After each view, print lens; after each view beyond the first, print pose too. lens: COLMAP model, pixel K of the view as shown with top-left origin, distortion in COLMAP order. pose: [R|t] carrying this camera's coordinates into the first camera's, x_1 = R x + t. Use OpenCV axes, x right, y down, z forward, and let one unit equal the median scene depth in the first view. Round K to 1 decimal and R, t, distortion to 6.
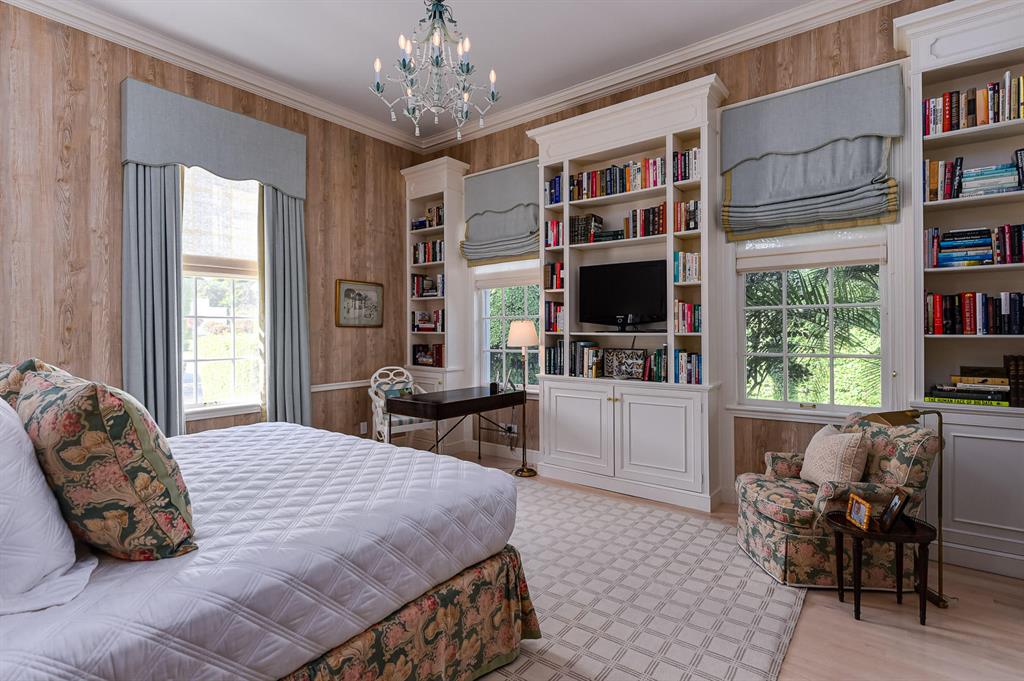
lens RADIAL K [[502.6, 0, 514.0], [0, 502.6, 335.0], [0, 0, 1]] dist [-0.002993, -0.000751]
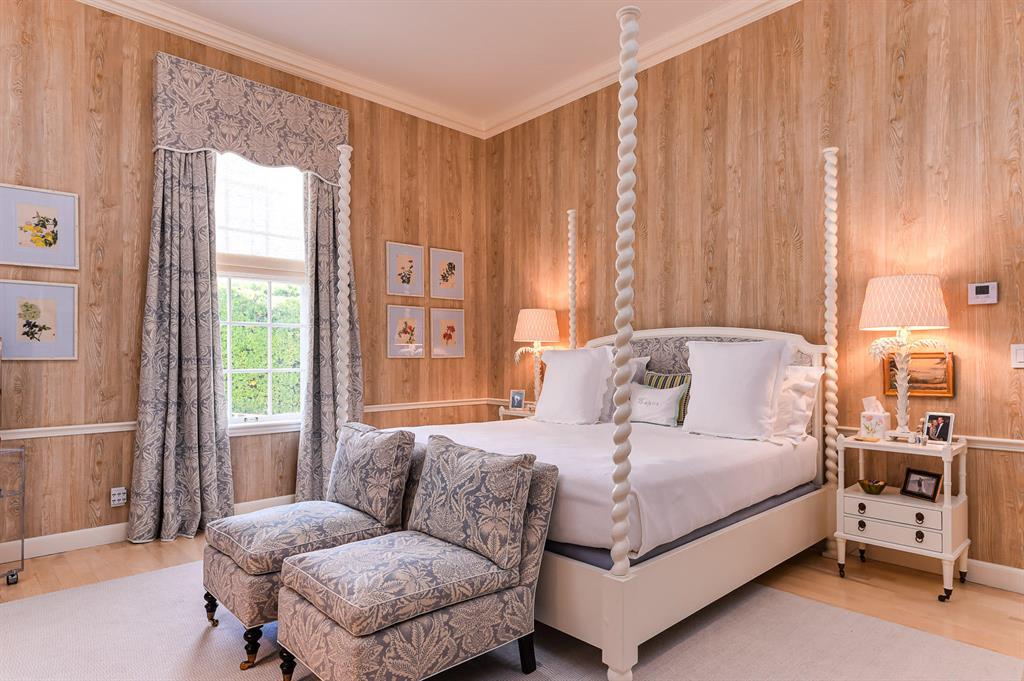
lens RADIAL K [[614.4, 0, 510.2], [0, 614.4, 347.9], [0, 0, 1]] dist [0.002182, 0.002600]
pose [[0.990497, -0.000746, -0.137535, 0.000660], [-0.000839, 0.999934, -0.011461, 0.131411], [0.137534, 0.011468, 0.990431, 0.000533]]
